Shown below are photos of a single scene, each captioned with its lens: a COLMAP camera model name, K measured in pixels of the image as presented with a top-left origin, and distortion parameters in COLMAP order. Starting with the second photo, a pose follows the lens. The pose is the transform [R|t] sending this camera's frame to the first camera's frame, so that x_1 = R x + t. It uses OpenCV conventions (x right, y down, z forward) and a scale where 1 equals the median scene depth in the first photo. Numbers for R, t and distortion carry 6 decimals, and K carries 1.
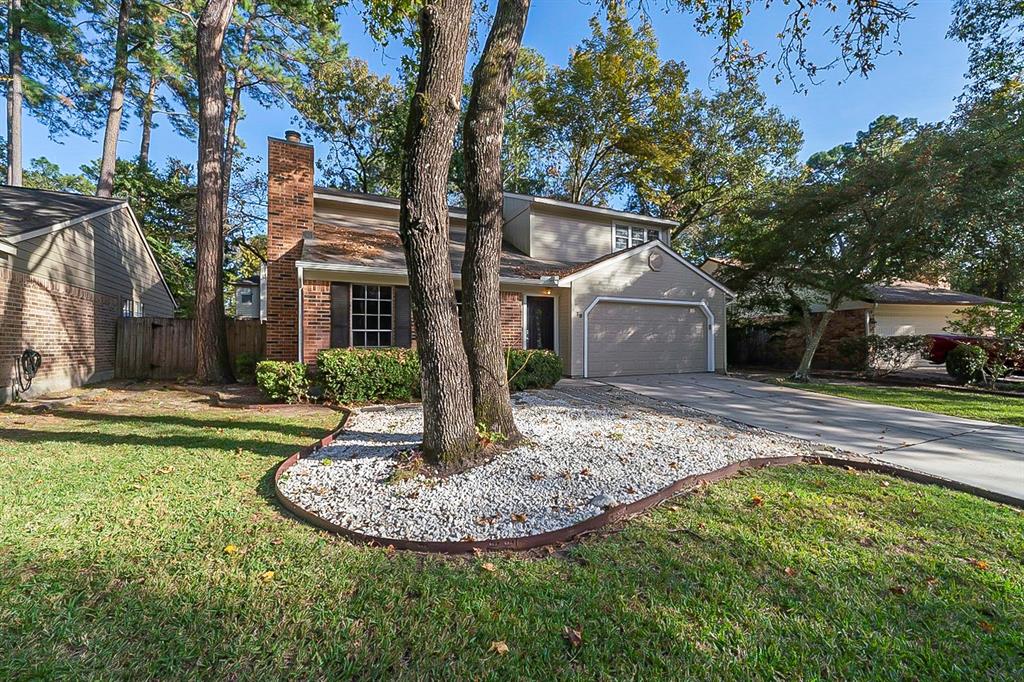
lens RADIAL K [[407.0, 0, 513.8], [0, 407.0, 357.8], [0, 0, 1]] dist [-0.000940, 0.000024]
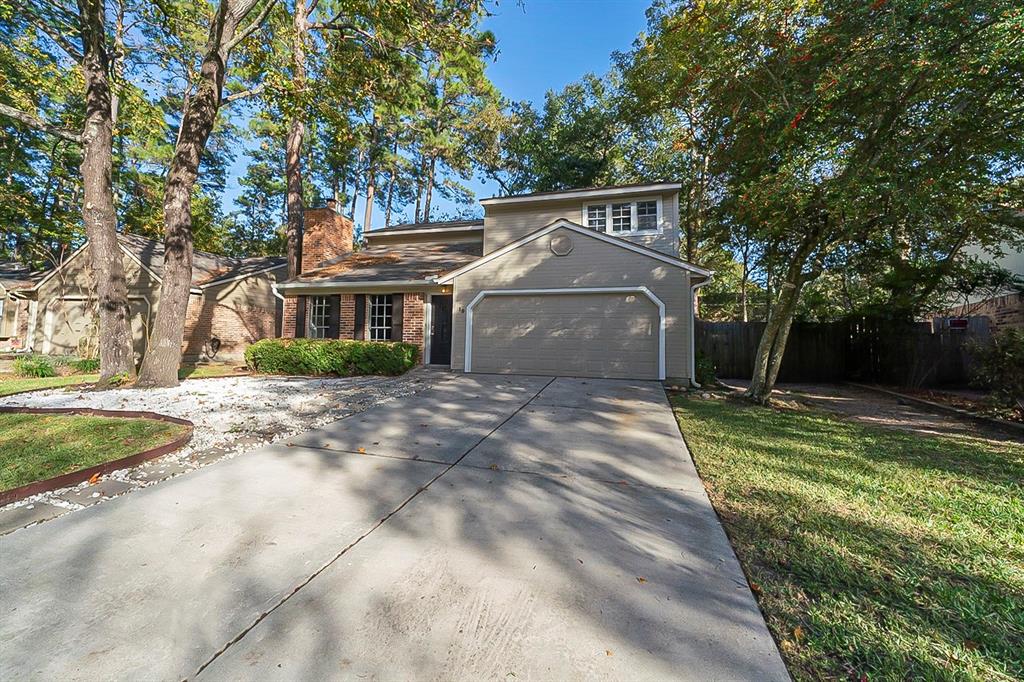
lens RADIAL K [[407.0, 0, 513.8], [0, 407.0, 357.8], [0, 0, 1]] dist [-0.000940, 0.000024]
pose [[0.748029, 0.033788, -0.662805, 0.940119], [-0.047146, 0.998885, -0.002288, 0.009163], [0.661989, 0.032960, 0.748788, 0.324482]]
